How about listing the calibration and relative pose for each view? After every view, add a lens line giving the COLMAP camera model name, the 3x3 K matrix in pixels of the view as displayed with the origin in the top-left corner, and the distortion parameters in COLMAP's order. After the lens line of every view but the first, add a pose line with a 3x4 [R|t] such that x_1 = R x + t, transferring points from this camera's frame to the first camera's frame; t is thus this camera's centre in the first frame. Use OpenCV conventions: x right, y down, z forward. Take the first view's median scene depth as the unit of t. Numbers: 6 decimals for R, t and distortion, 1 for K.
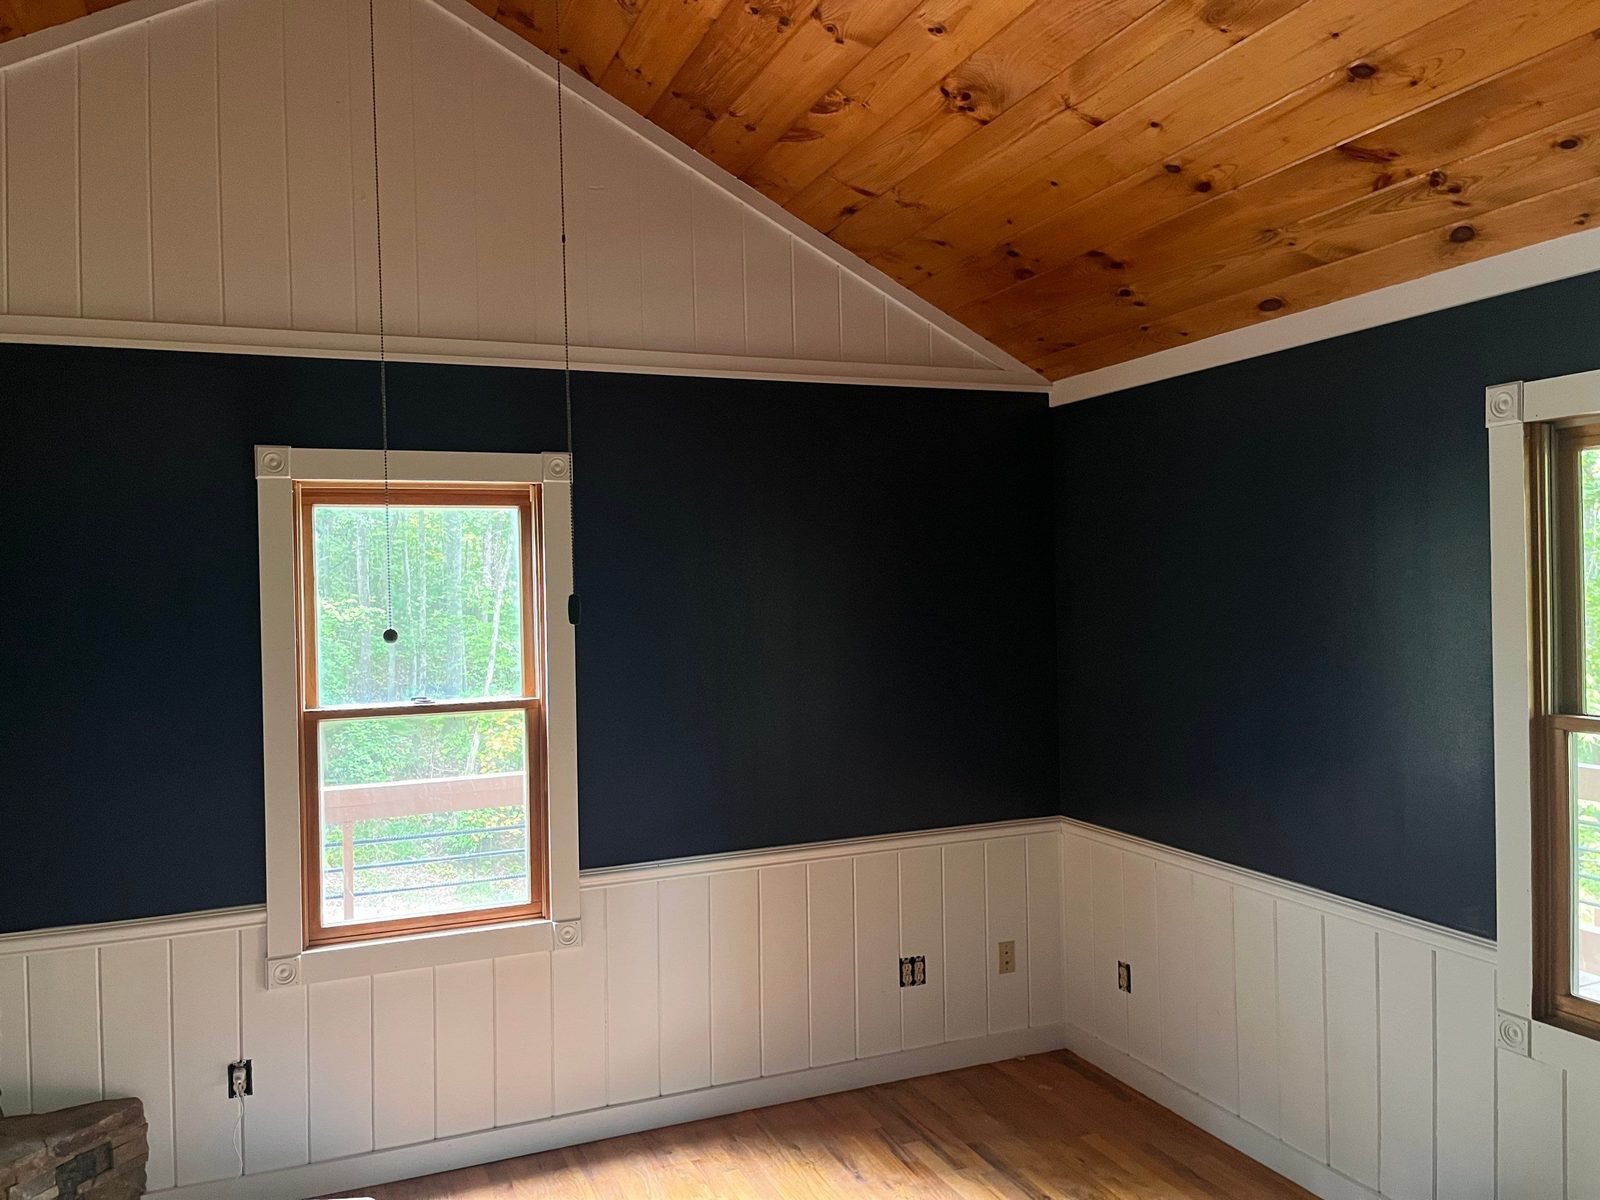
lens RADIAL K [[1233.2, 0, 805.8], [0, 1233.2, 601.9], [0, 0, 1]] dist [0.025977, -0.004326]
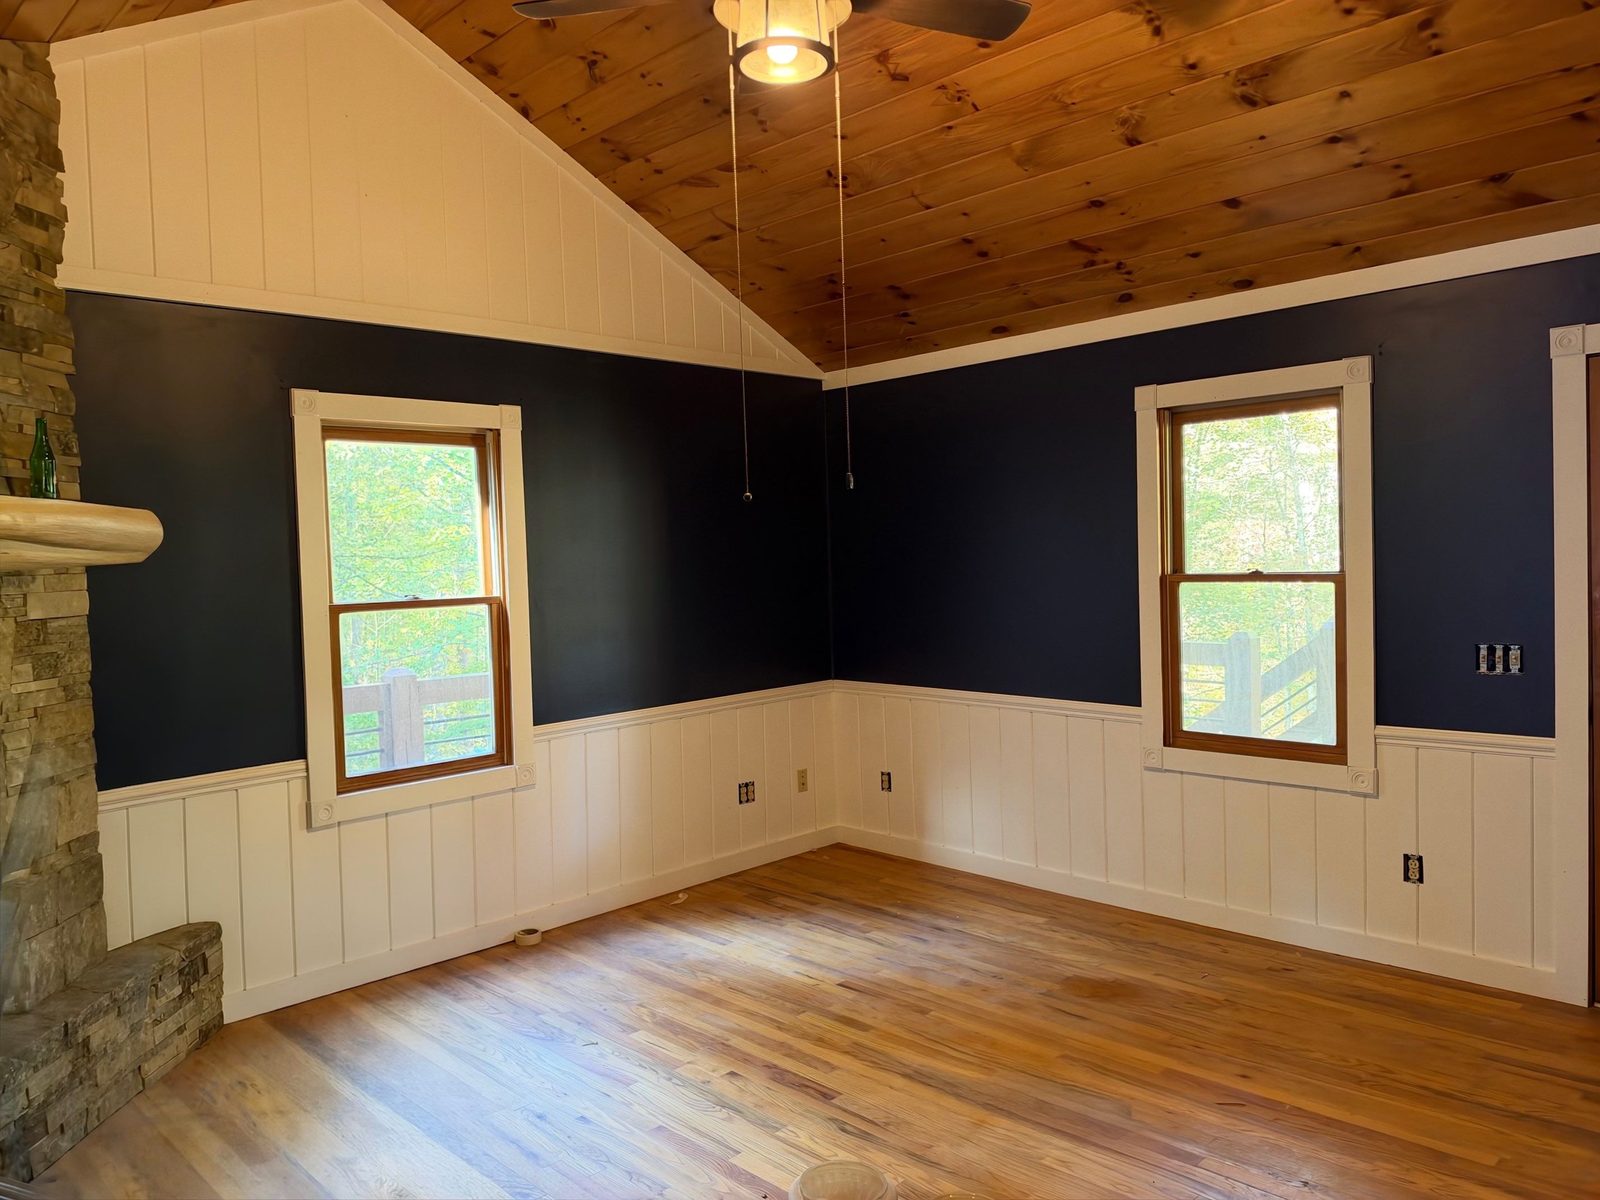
lens RADIAL K [[1147.7, 0, 801.0], [0, 1147.7, 594.4], [0, 0, 1]] dist [0.077558, -0.133484]
pose [[0.922426, -0.022047, 0.385544, -0.419902], [0.016632, 0.999711, 0.017376, 0.065897], [-0.385816, -0.009616, 0.922526, -0.255039]]
